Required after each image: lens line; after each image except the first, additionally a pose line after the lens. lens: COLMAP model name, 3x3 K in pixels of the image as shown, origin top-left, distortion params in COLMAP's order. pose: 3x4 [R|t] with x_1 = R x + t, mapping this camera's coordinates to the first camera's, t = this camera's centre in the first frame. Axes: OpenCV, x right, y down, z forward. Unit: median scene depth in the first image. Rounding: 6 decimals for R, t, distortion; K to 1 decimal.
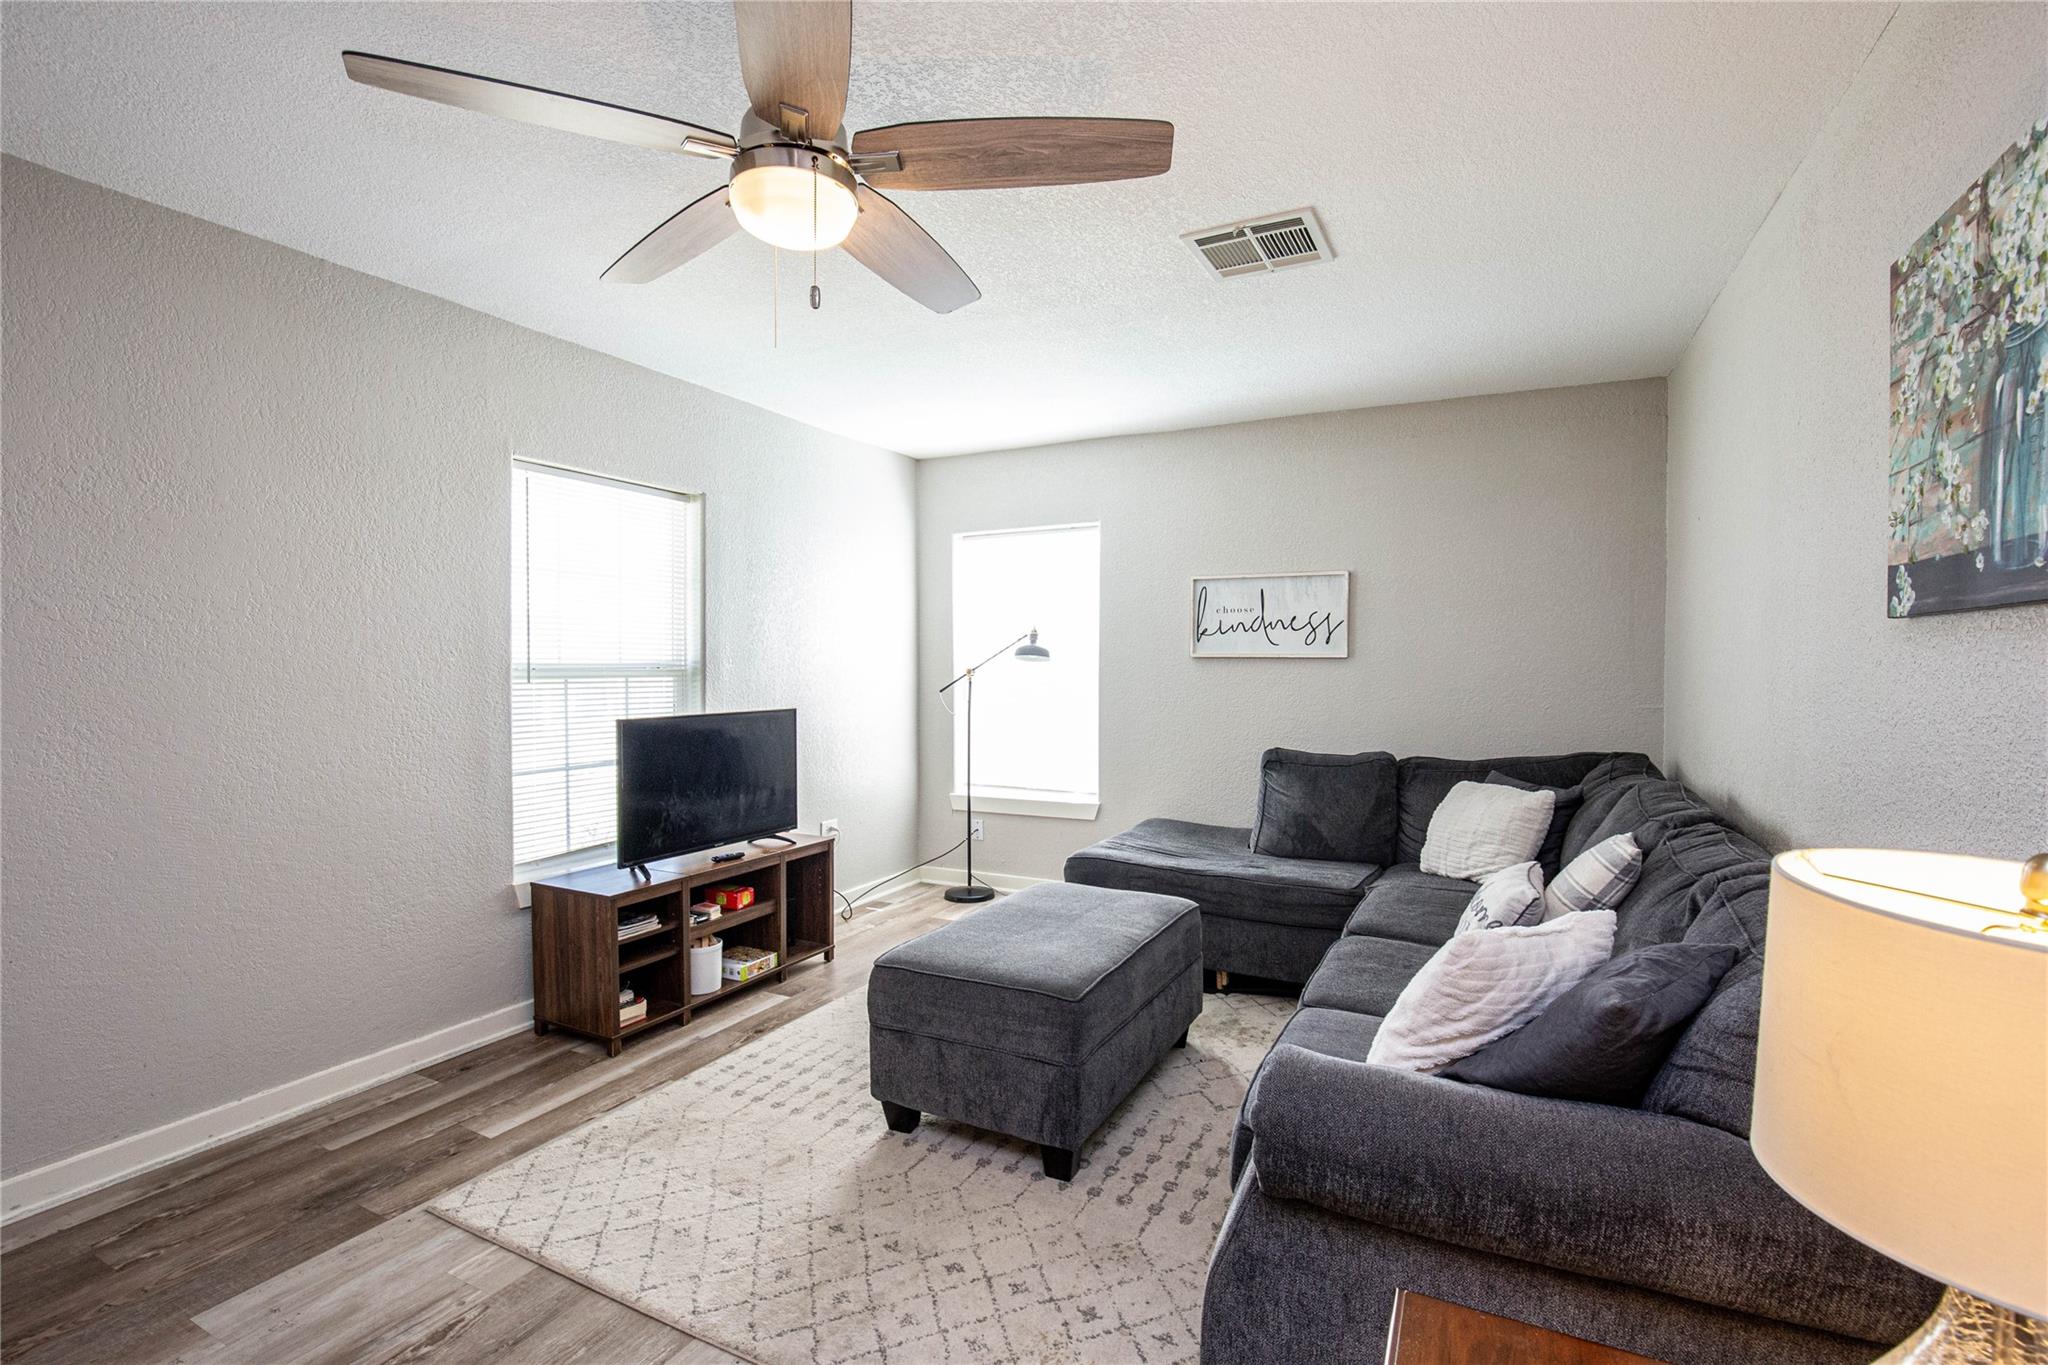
lens RADIAL K [[936.5, 0, 1020.0], [0, 936.5, 680.5], [0, 0, 1]] dist [-0.000209, -0.000002]
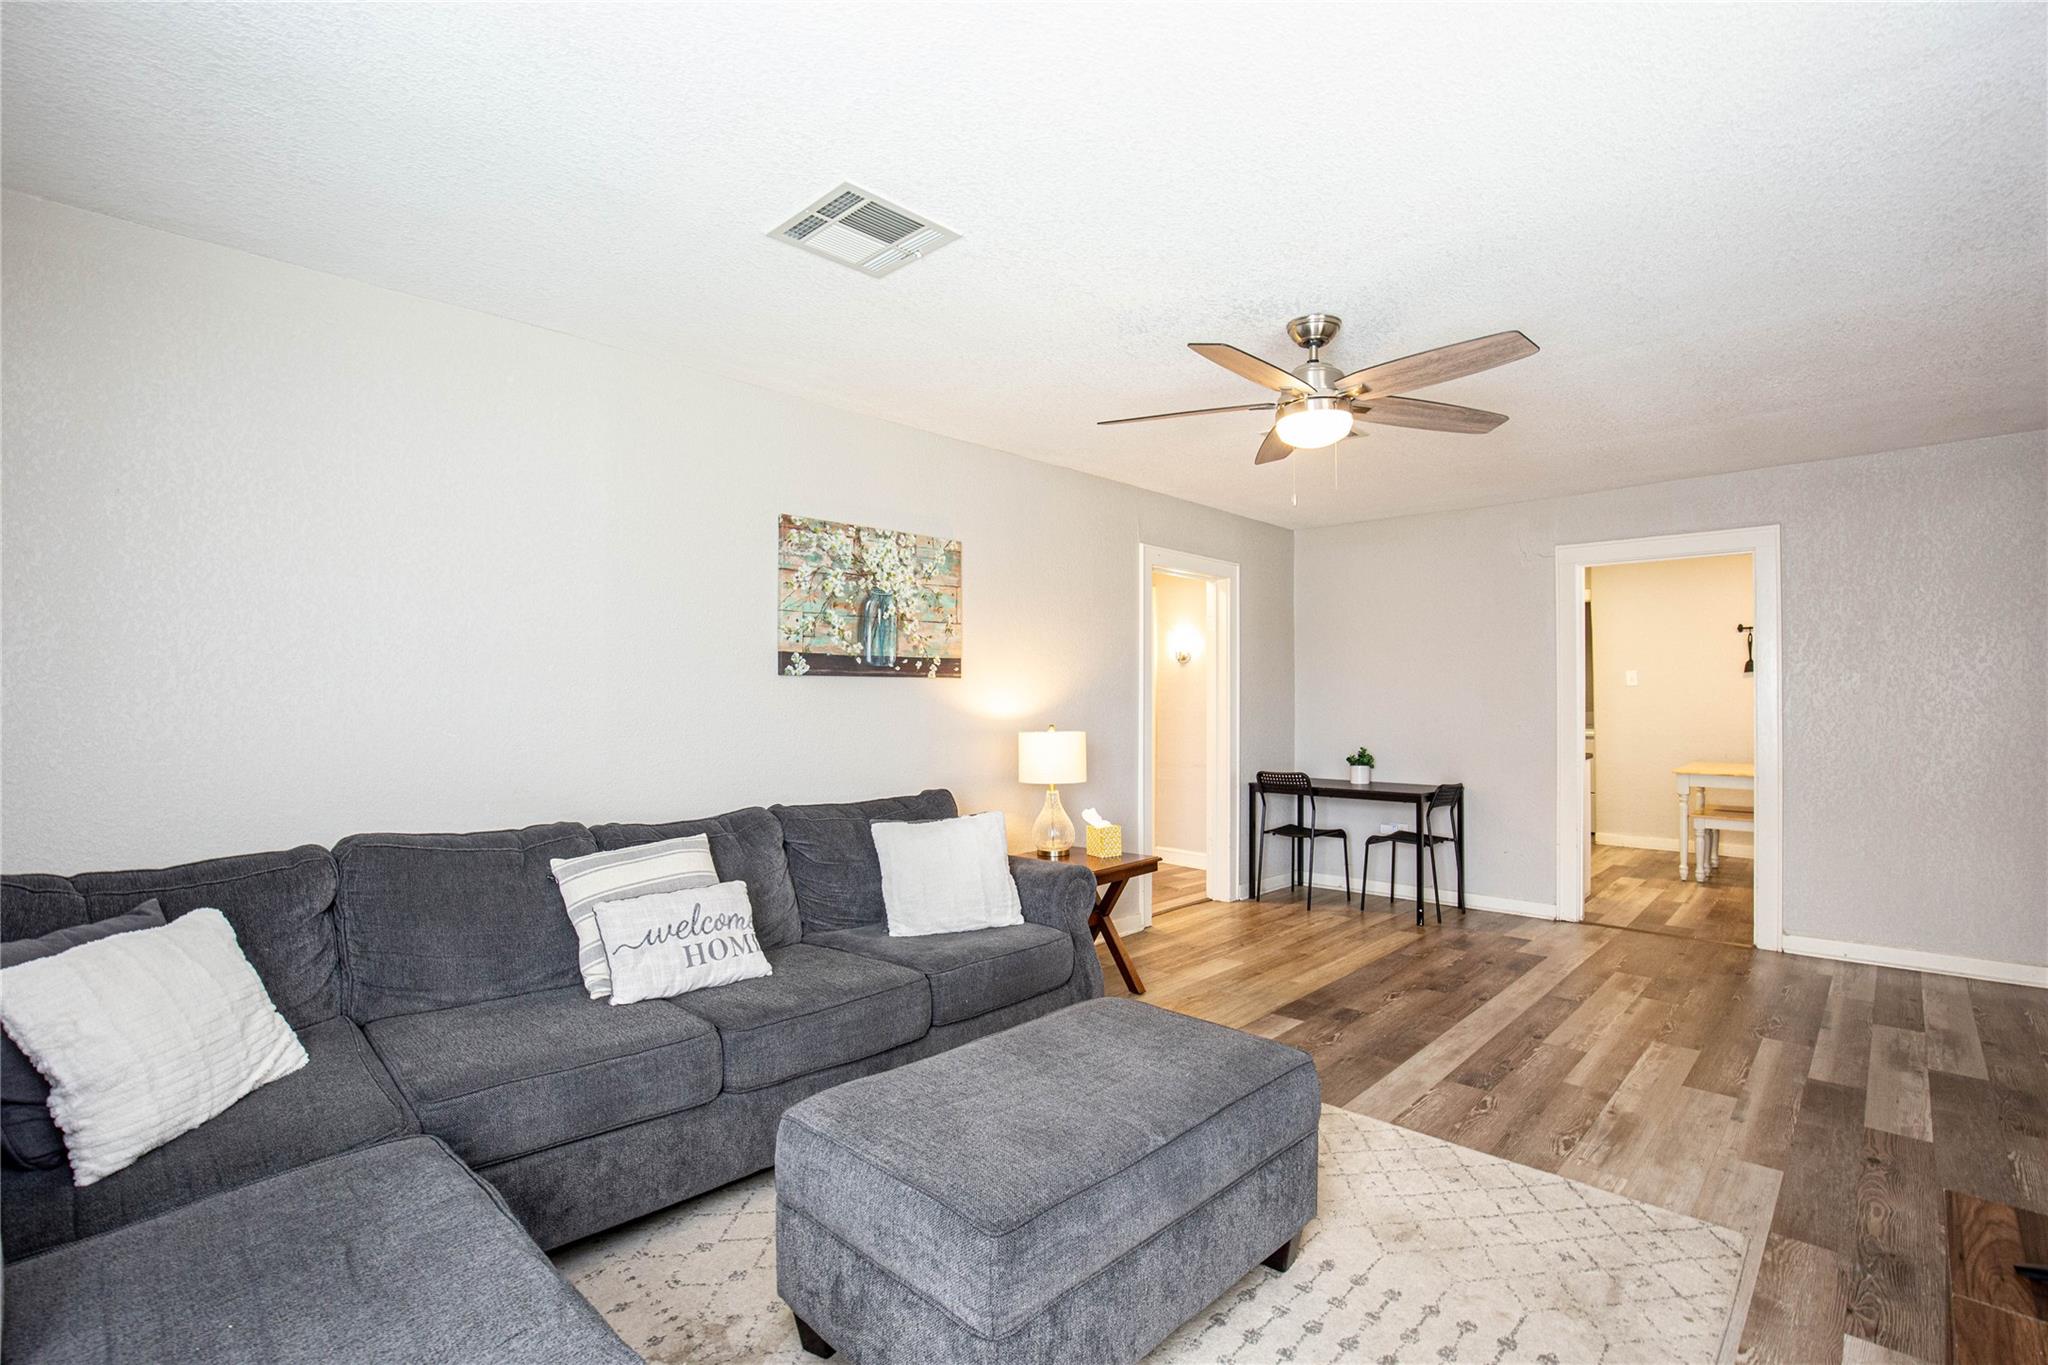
lens RADIAL K [[936.5, 0, 1028.0], [0, 936.5, 688.0], [0, 0, 1]] dist [-0.000209, -0.000002]
pose [[-0.959670, 0.000132, 0.281130, -0.270874], [0.003945, 0.999908, 0.012997, -0.074794], [-0.281103, 0.013582, -0.959582, 3.490009]]
